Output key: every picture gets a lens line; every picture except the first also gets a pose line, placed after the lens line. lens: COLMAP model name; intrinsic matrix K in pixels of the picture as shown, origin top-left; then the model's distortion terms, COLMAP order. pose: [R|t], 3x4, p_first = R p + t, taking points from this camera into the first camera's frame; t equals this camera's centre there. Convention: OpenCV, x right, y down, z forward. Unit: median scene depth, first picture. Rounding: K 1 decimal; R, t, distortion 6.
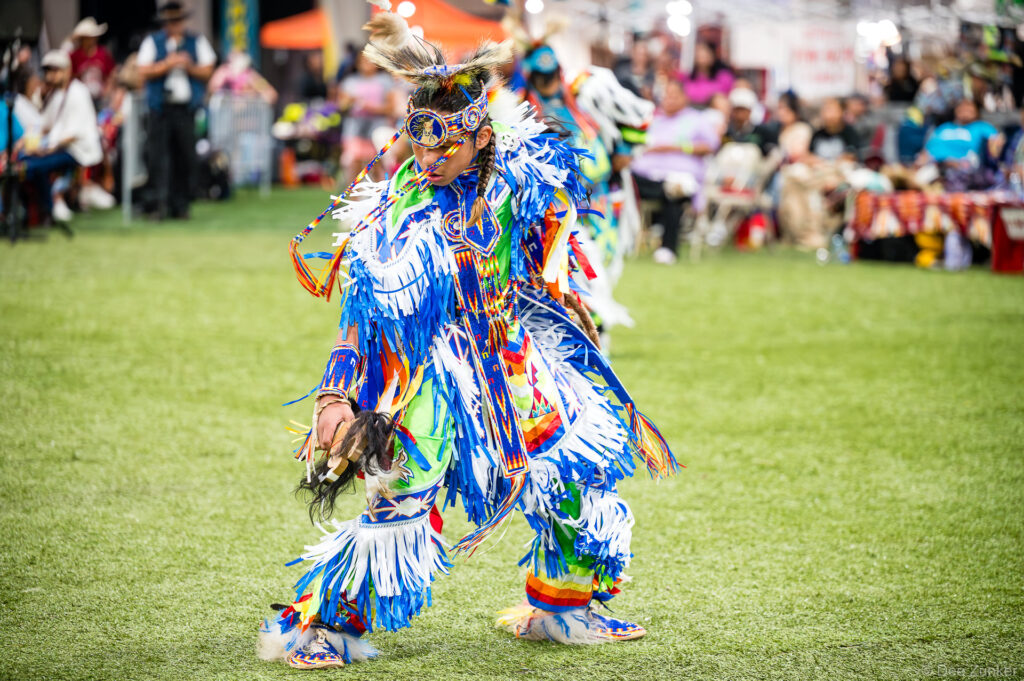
lens RADIAL K [[3759.5, 0, 511.5], [0, 3759.5, 340.0], [0, 0, 1]] dist [0.014982, 0.000000]
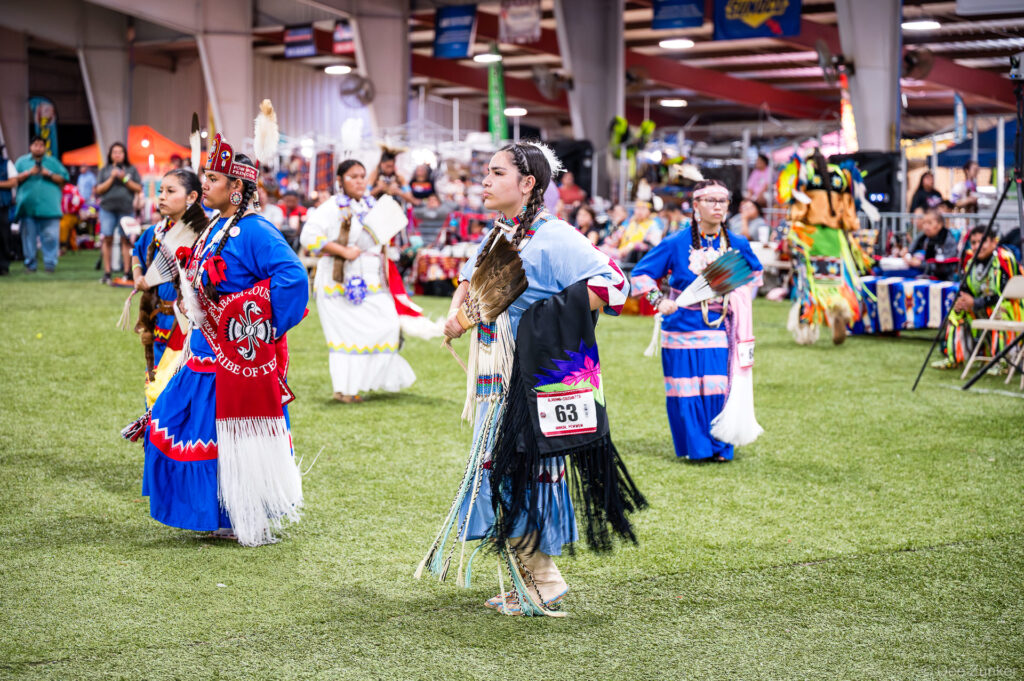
lens RADIAL K [[2089.5, 0, 516.0], [0, 2089.5, 334.7], [0, 0, 1]] dist [0.008269, 0.000000]
pose [[0.989669, -0.015548, 0.142524, 0.007449], [0.015020, 0.999876, 0.004779, -0.015103], [-0.142580, -0.002589, 0.989780, 0.173051]]
